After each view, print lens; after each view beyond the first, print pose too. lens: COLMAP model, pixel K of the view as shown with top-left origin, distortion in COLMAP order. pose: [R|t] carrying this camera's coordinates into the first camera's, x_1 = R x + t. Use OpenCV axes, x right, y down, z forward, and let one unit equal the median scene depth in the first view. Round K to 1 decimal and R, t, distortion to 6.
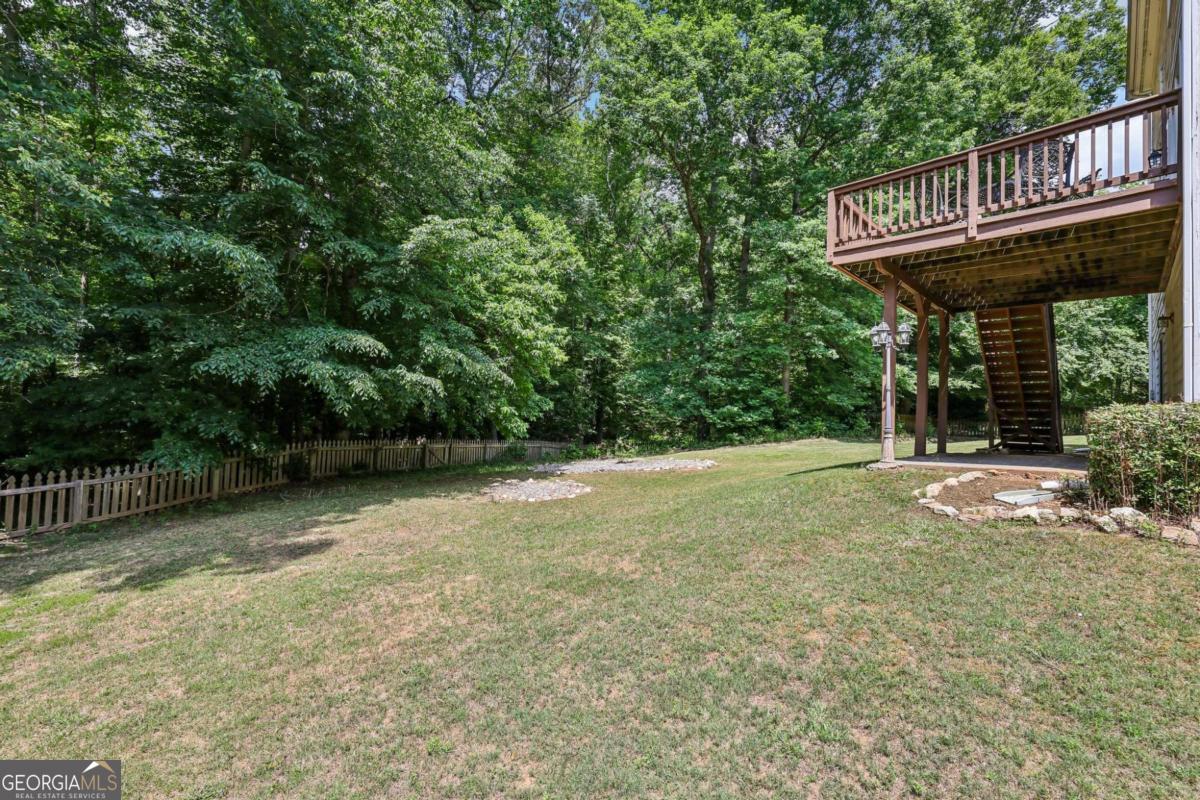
lens RADIAL K [[498.4, 0, 604.7], [0, 498.4, 396.7], [0, 0, 1]] dist [0.004144, -0.002263]
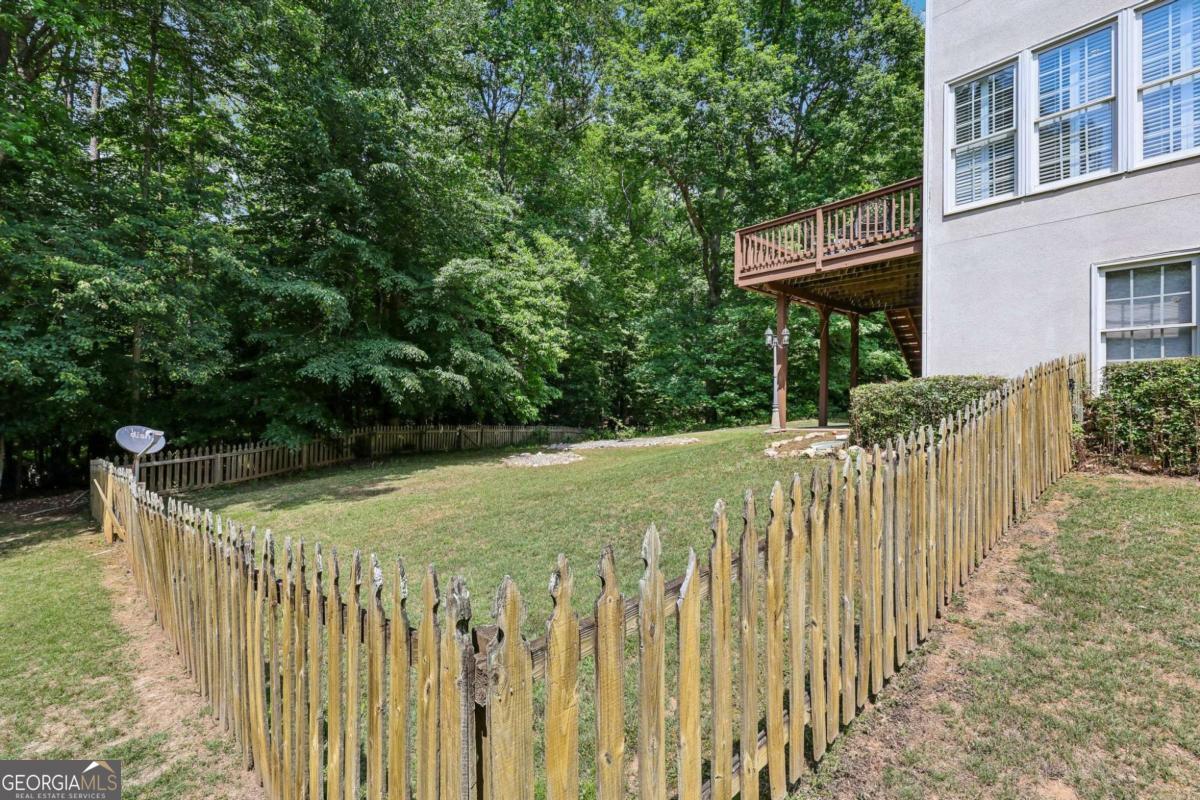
lens RADIAL K [[498.4, 0, 603.5], [0, 498.4, 395.7], [0, 0, 1]] dist [0.004144, -0.002263]
pose [[0.996741, -0.020449, -0.078032, 0.111870], [0.021877, 0.999608, 0.017482, 0.002354], [0.077644, -0.019132, 0.996798, -0.242293]]
